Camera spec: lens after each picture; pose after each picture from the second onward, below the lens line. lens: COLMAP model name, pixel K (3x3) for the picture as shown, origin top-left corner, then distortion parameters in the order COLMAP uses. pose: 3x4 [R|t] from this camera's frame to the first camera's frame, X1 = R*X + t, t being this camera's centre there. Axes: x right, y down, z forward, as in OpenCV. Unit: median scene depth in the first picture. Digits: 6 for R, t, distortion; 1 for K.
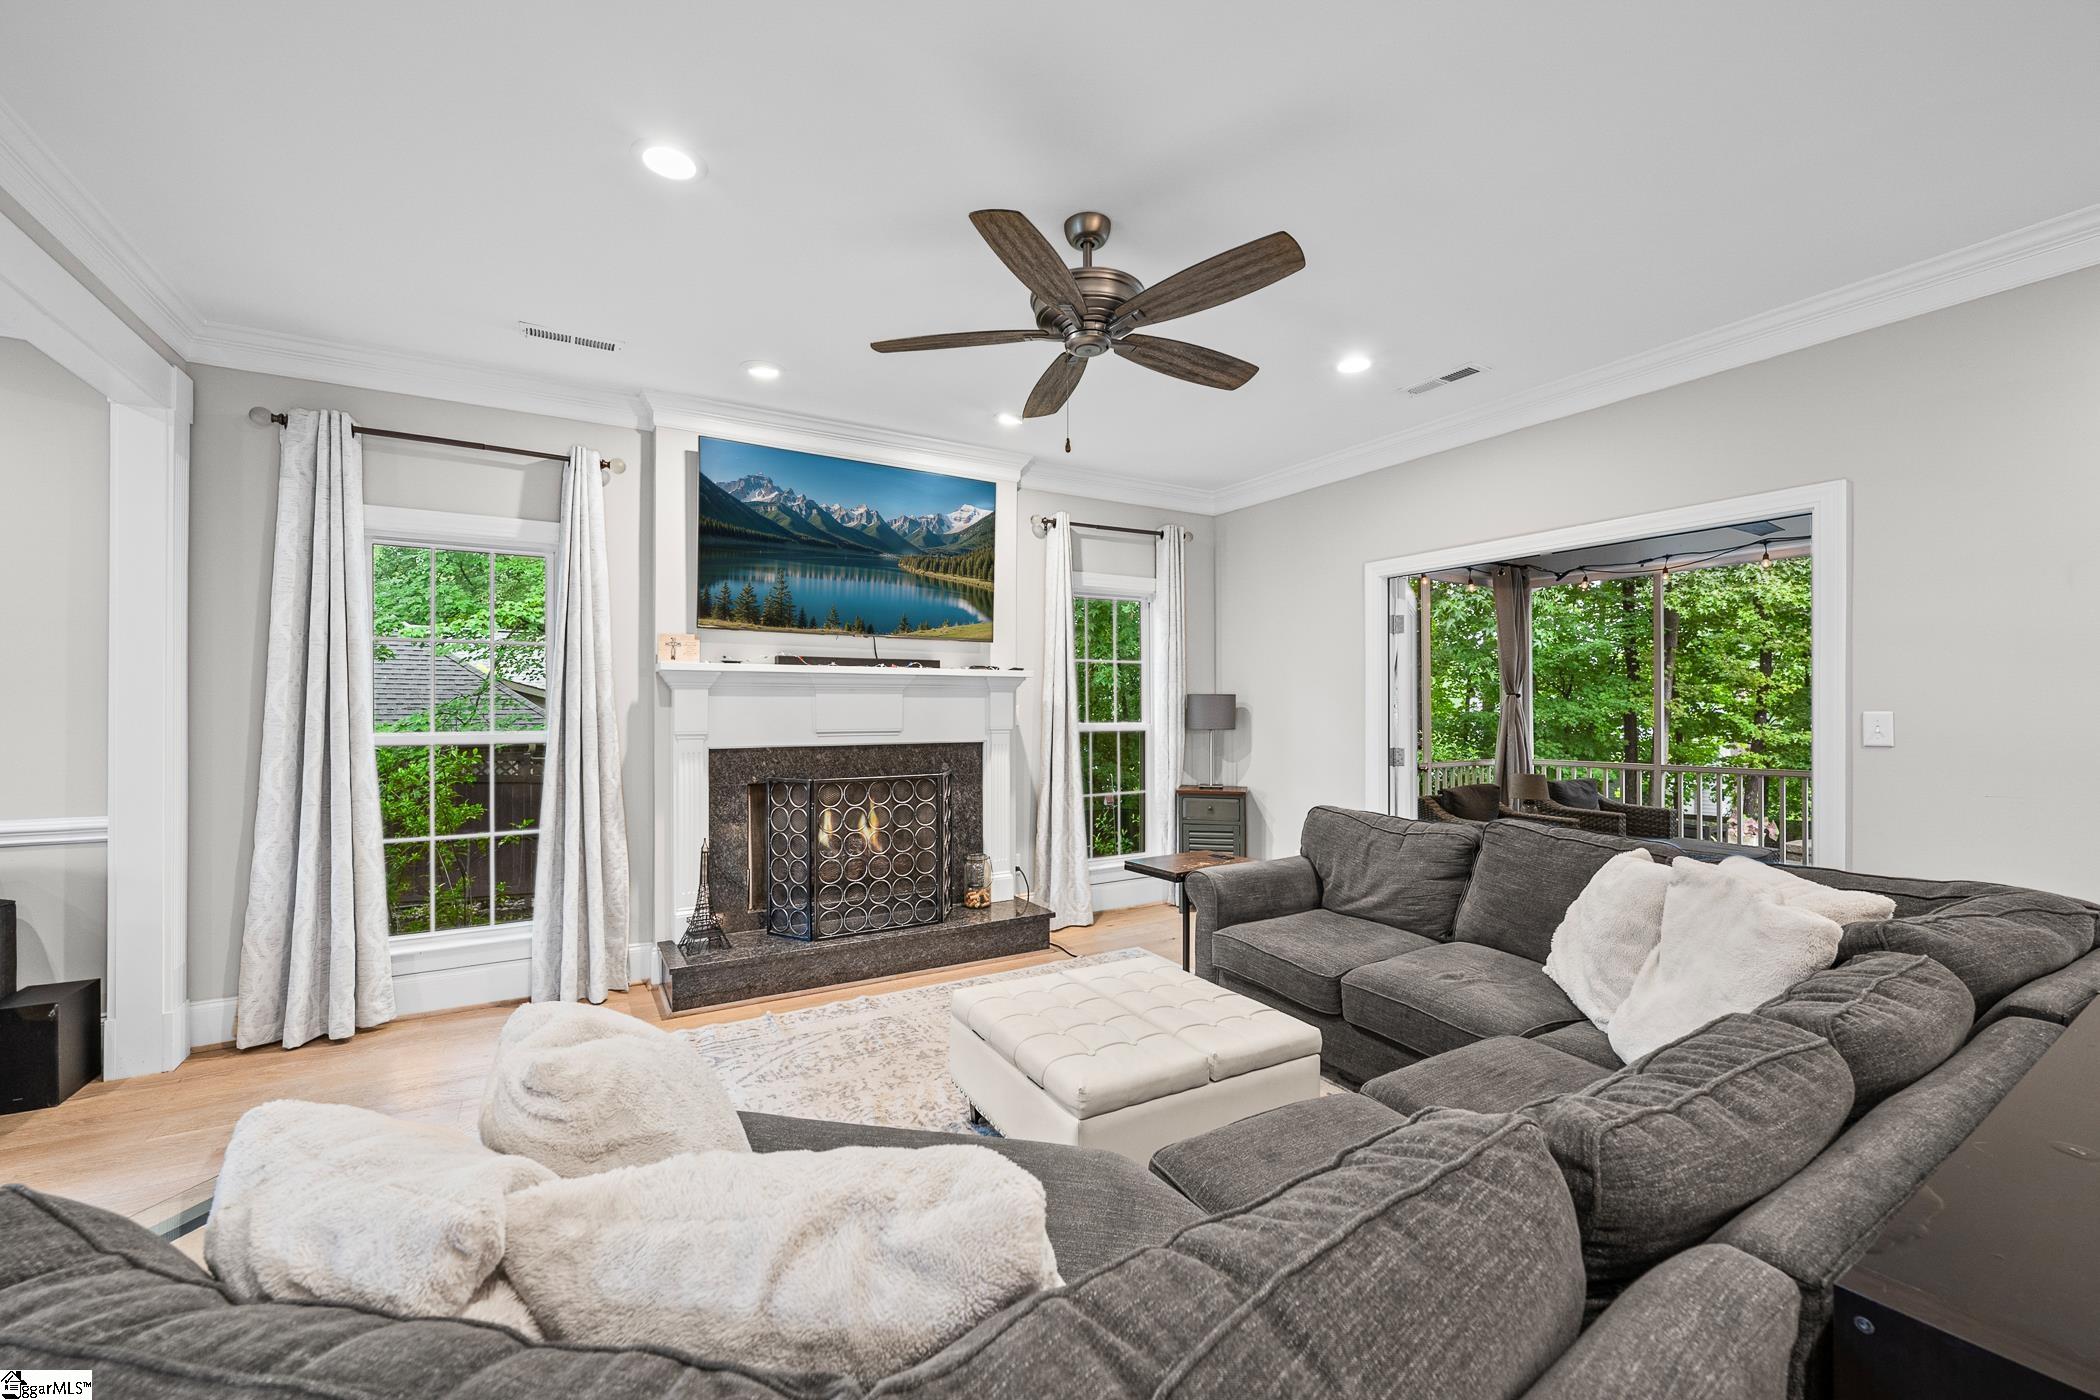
lens RADIAL K [[840.5, 0, 1044.6], [0, 840.5, 706.2], [0, 0, 1]] dist [0.000294, -0.000959]
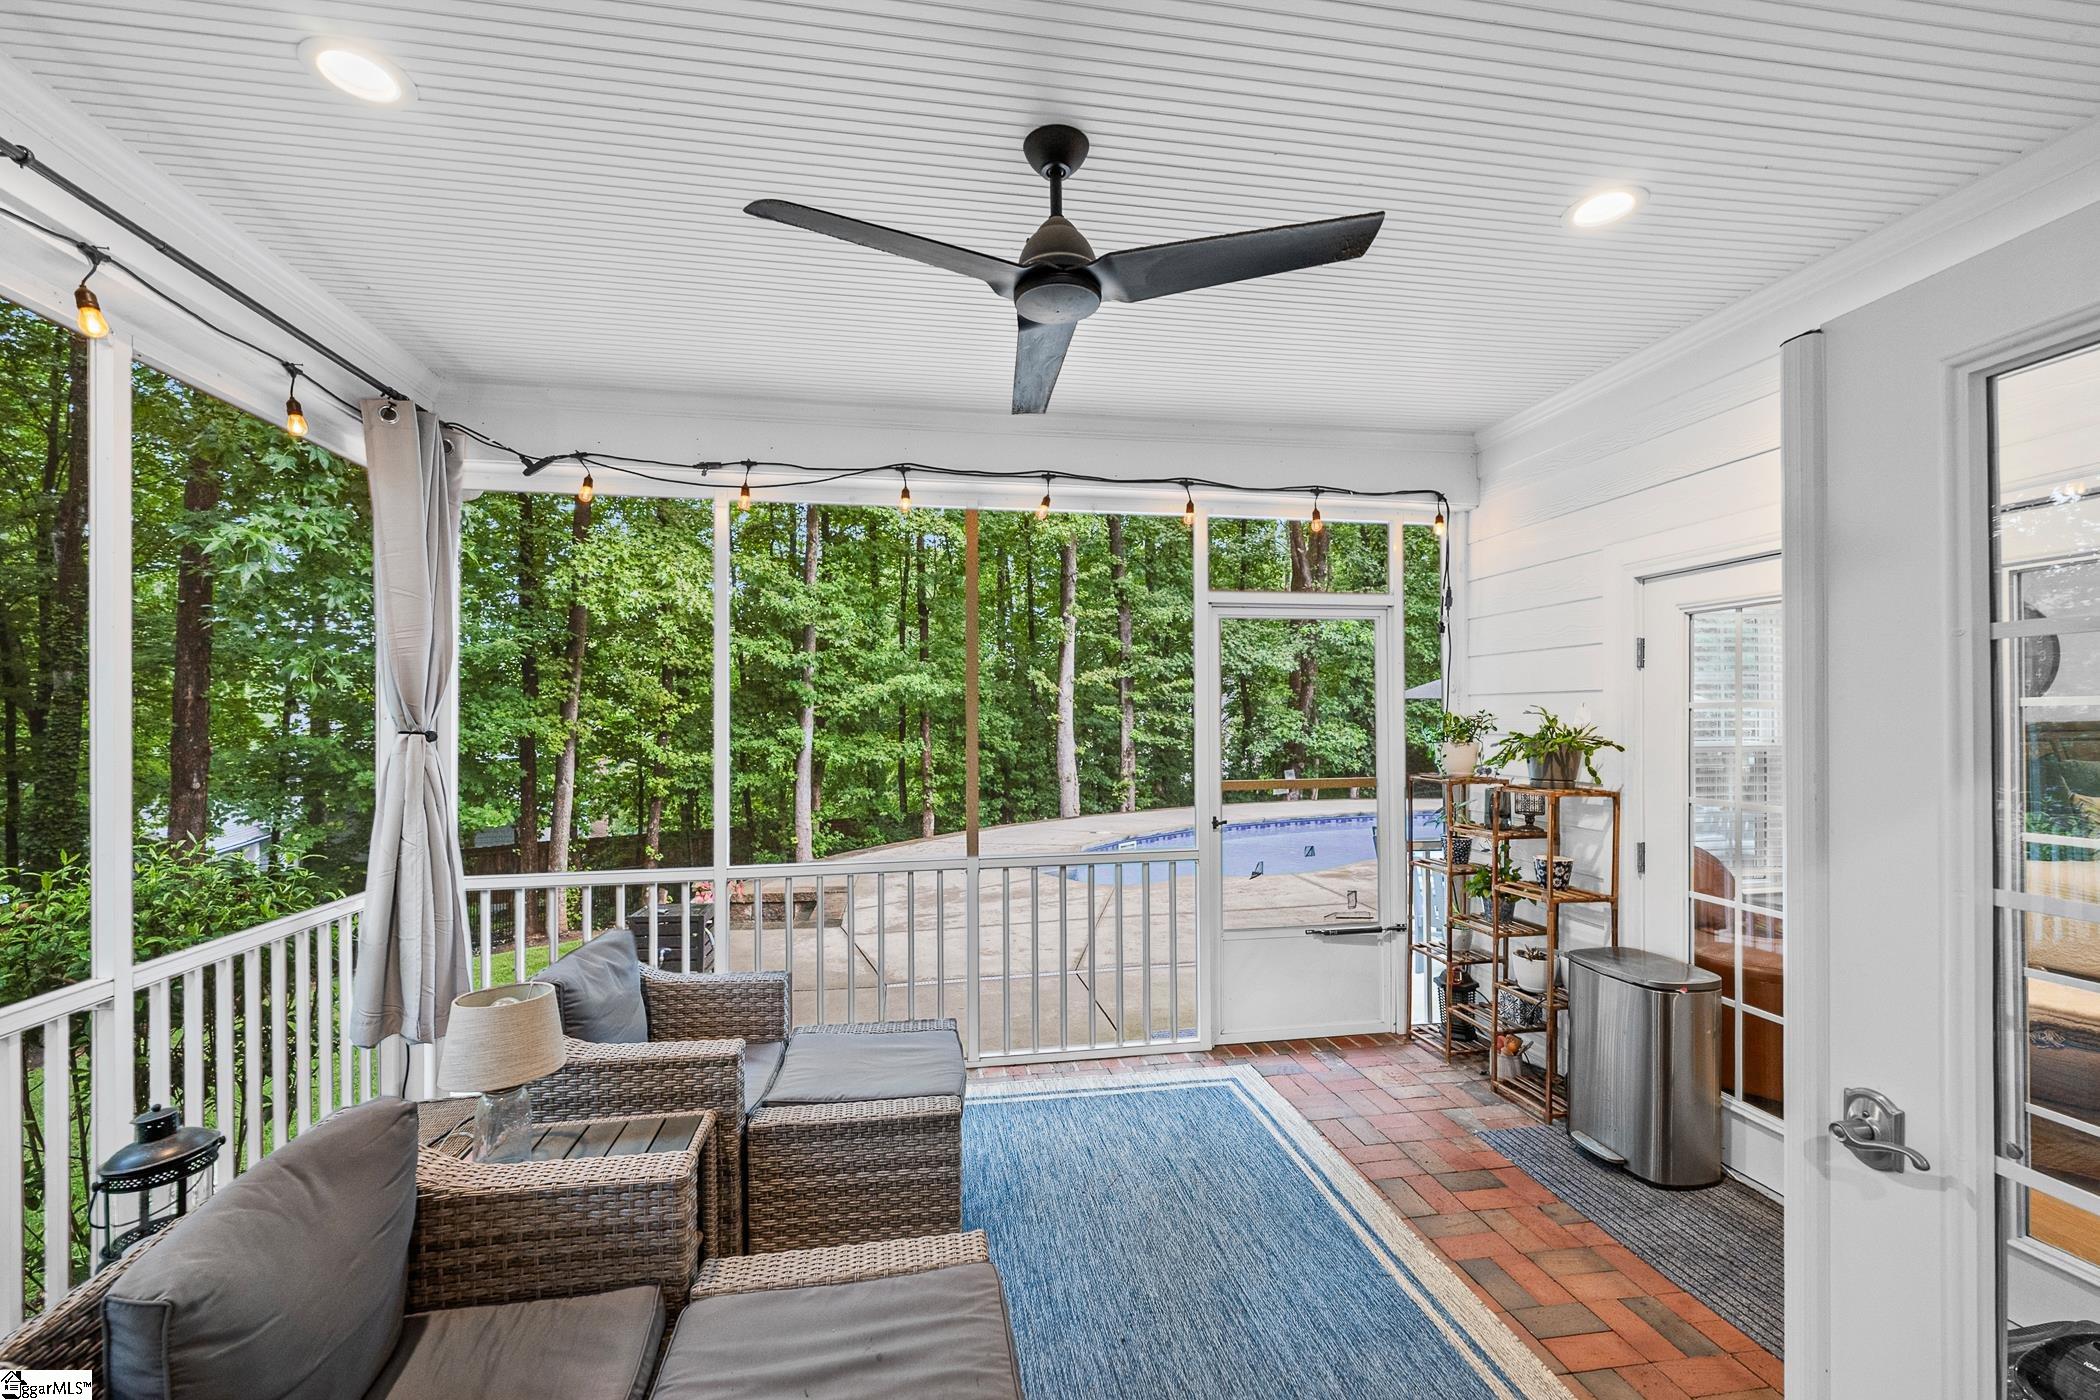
lens RADIAL K [[840.5, 0, 1030.5], [0, 840.5, 719.8], [0, 0, 1]] dist [0.000294, -0.000959]
pose [[0.370155, -0.002384, 0.928967, 0.487313], [0.000824, 0.999997, 0.002238, -0.032280], [-0.928970, -0.000063, 0.370156, 0.972662]]
